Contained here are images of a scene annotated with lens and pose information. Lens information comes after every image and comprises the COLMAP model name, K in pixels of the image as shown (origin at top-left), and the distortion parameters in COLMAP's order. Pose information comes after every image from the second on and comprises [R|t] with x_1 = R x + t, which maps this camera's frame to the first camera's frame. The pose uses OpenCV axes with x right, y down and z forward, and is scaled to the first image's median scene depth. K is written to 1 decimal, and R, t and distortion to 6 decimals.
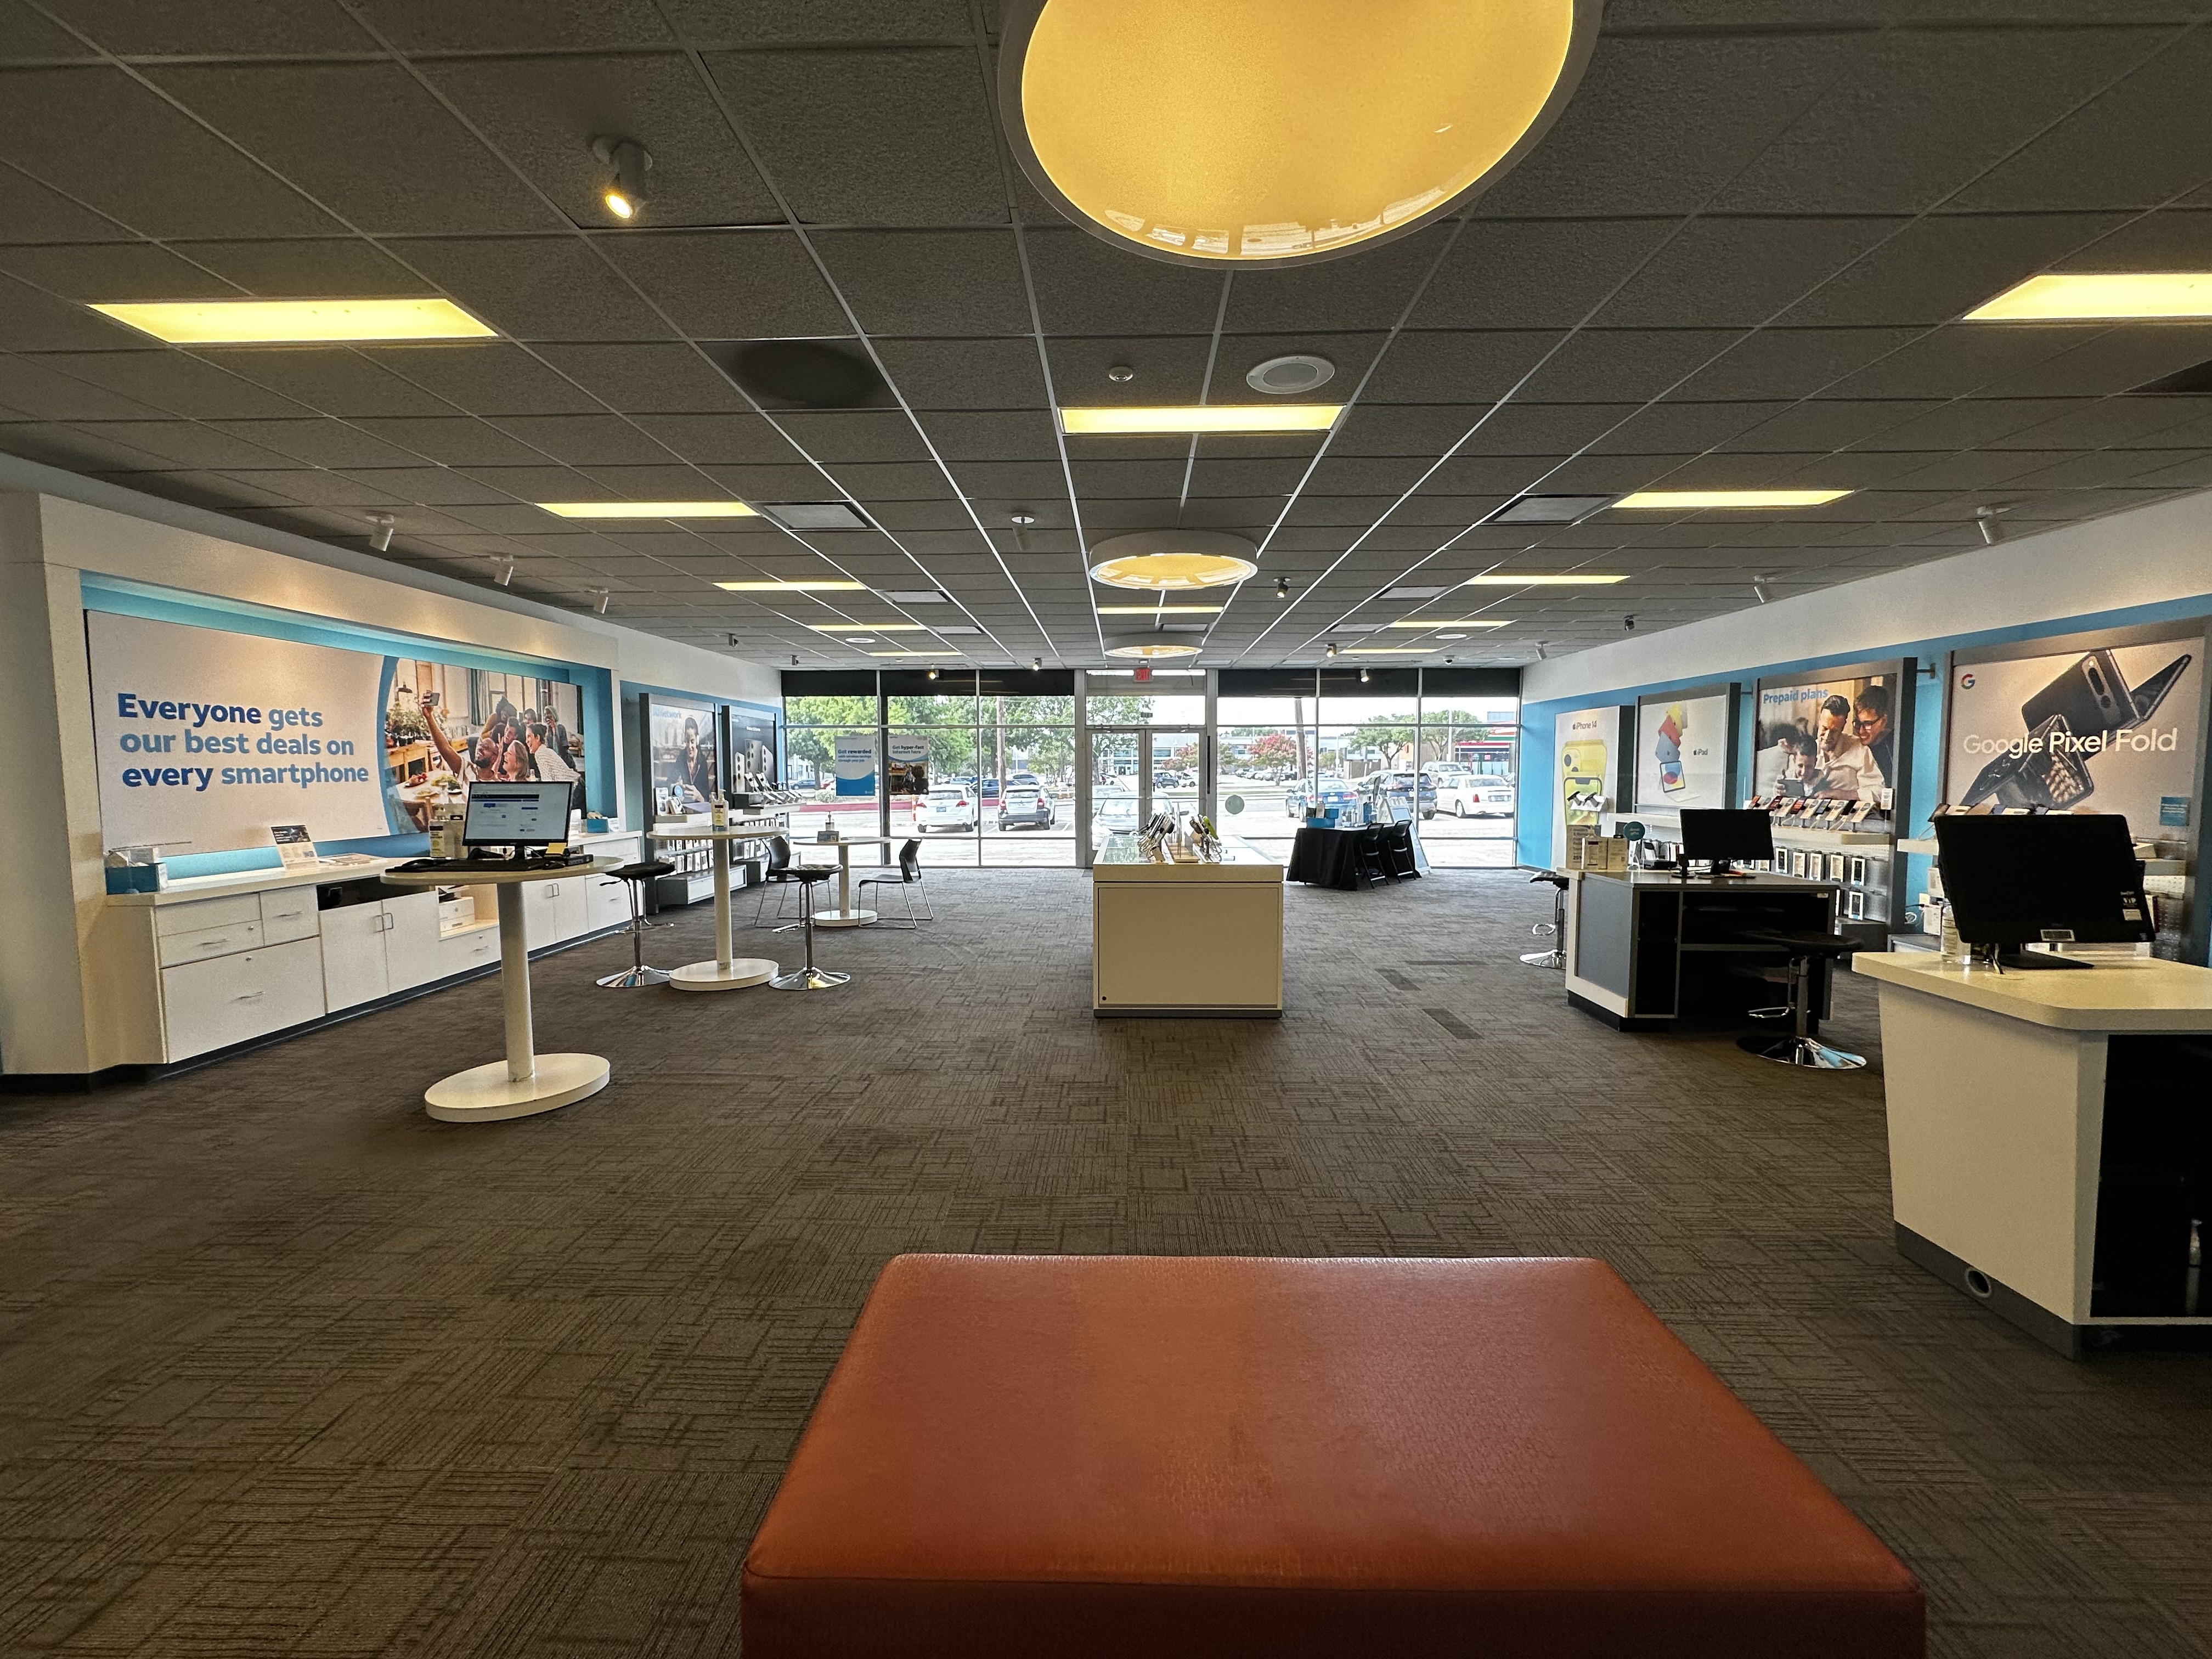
lens RADIAL K [[889.0, 0, 1102.5], [0, 889.0, 824.2], [0, 0, 1]] dist [0.000106, 0.000066]
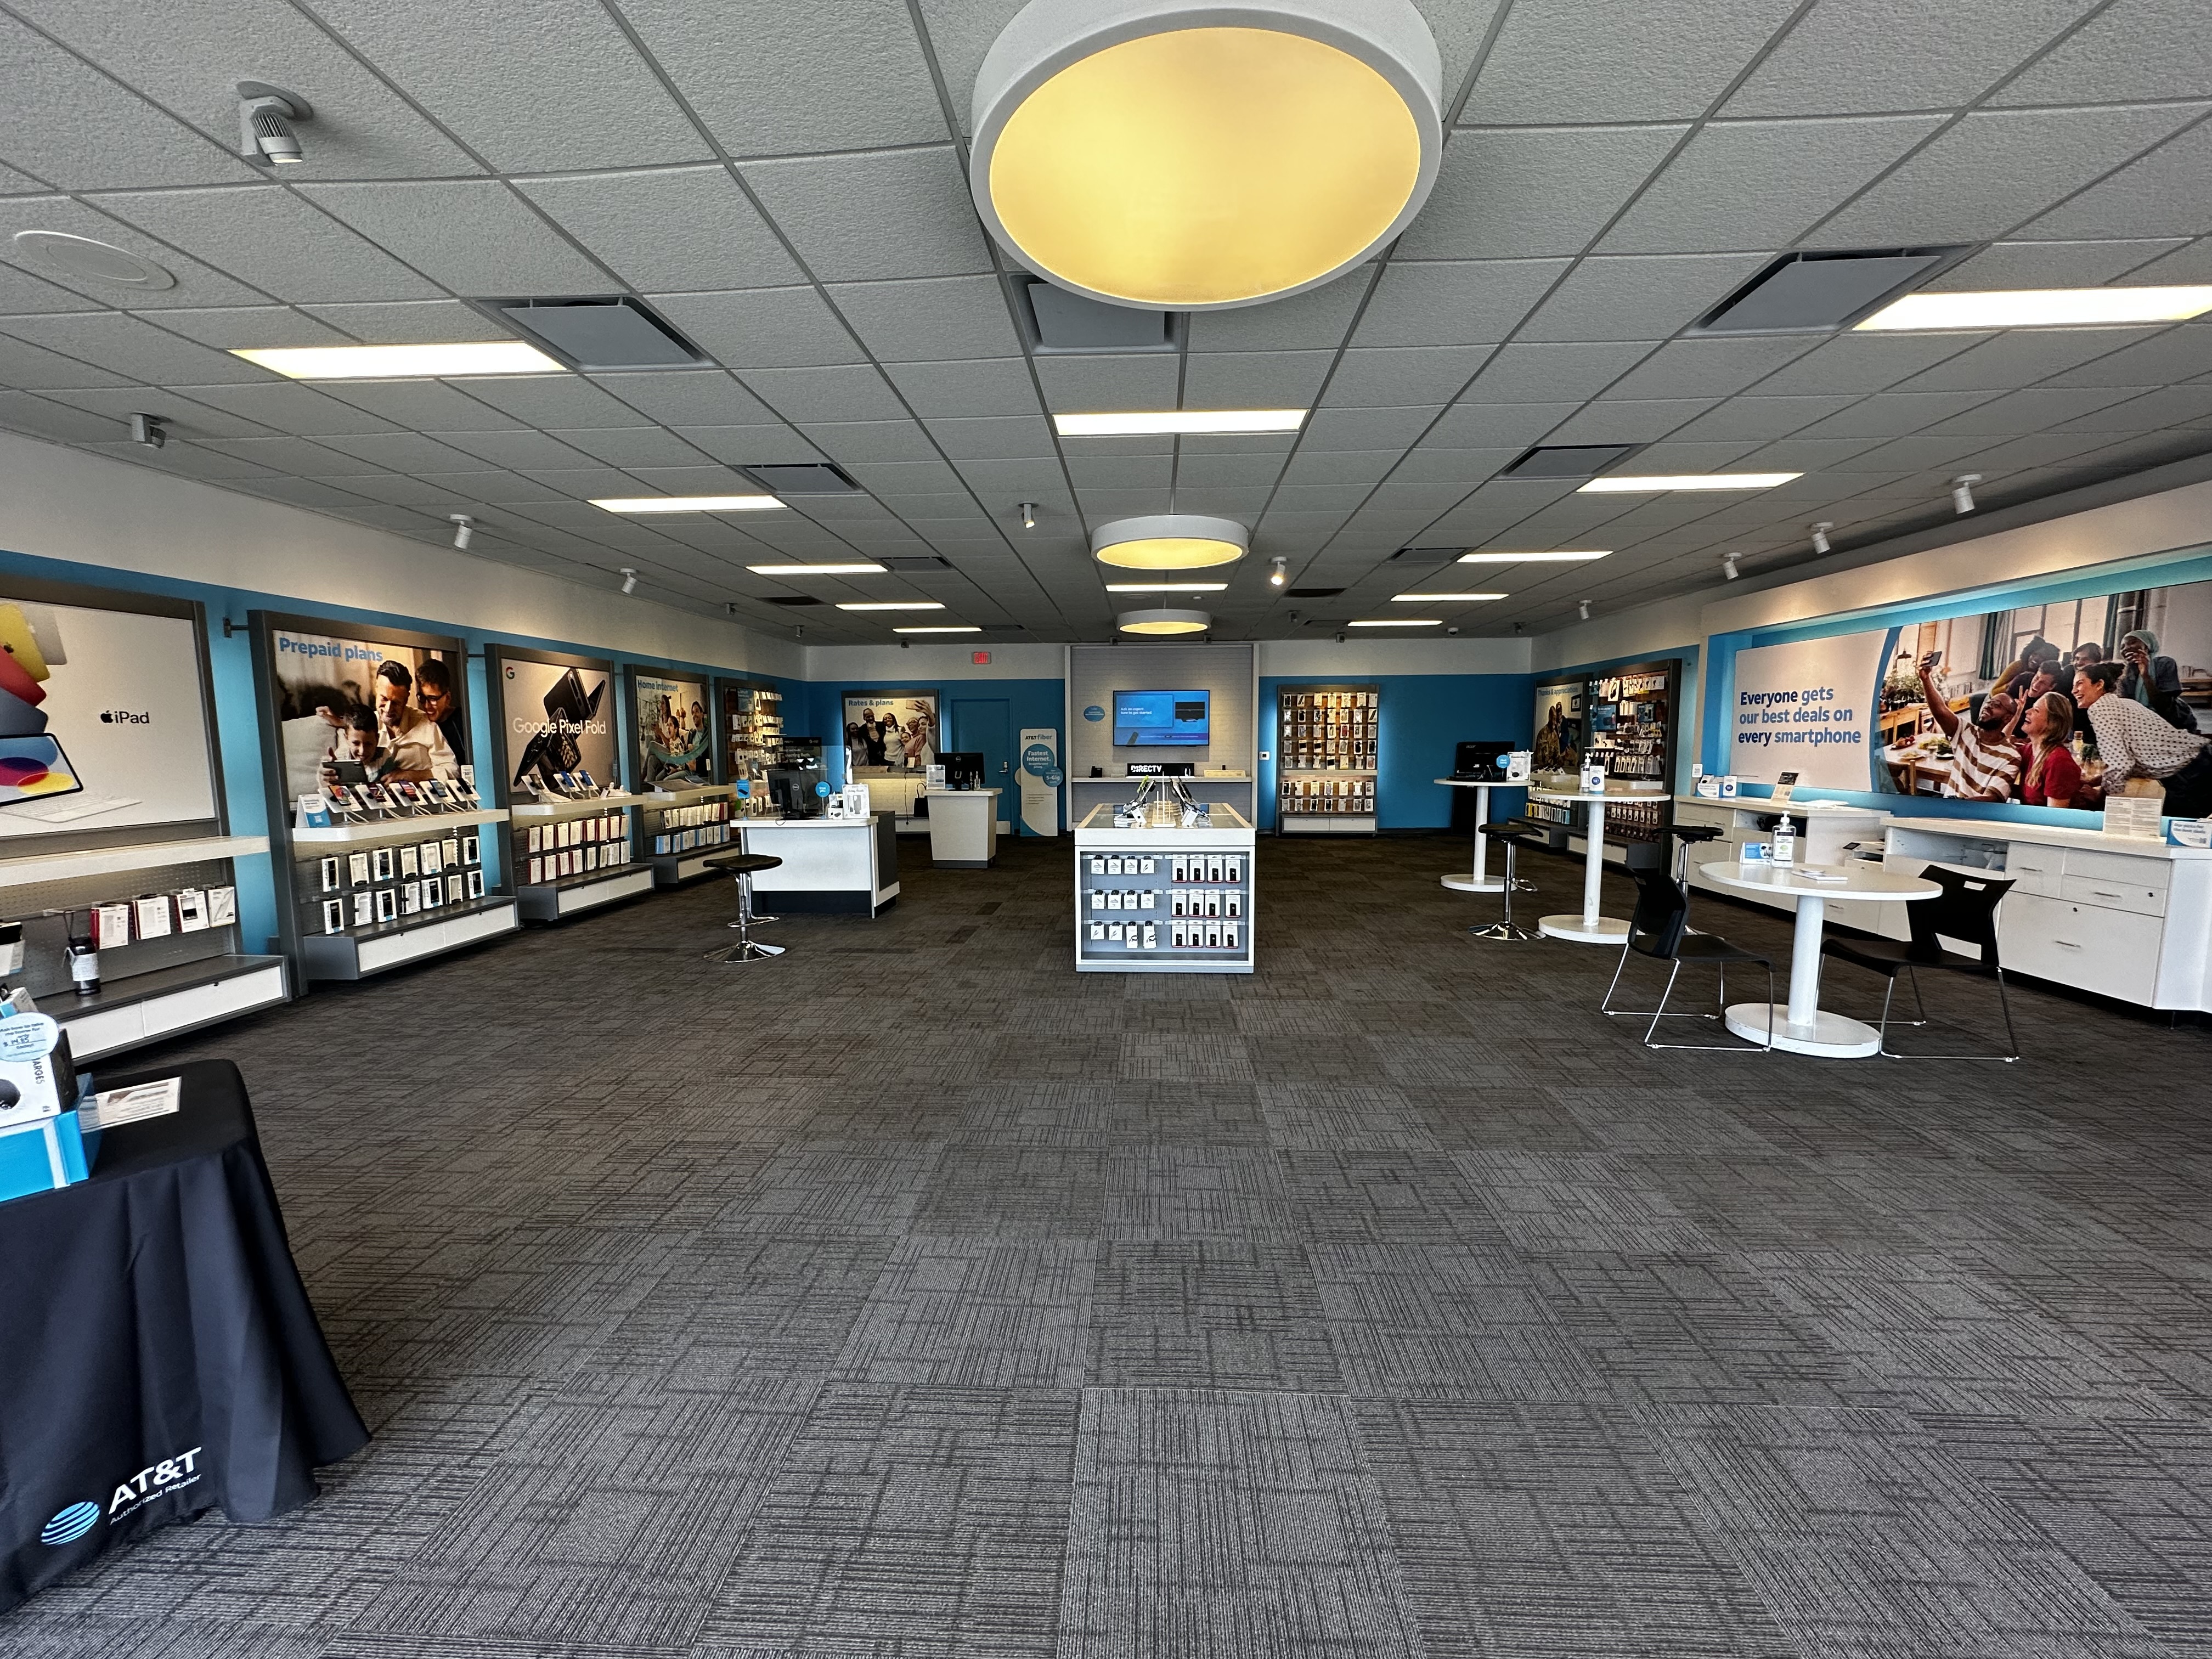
lens RADIAL K [[889.0, 0, 1111.7], [0, 889.0, 836.0], [0, 0, 1]] dist [0.000106, 0.000066]
pose [[-0.999594, 0.006792, 0.027682, 0.112683], [0.011438, 0.985155, 0.171286, -0.124910], [-0.026108, 0.171533, -0.984832, 1.975793]]
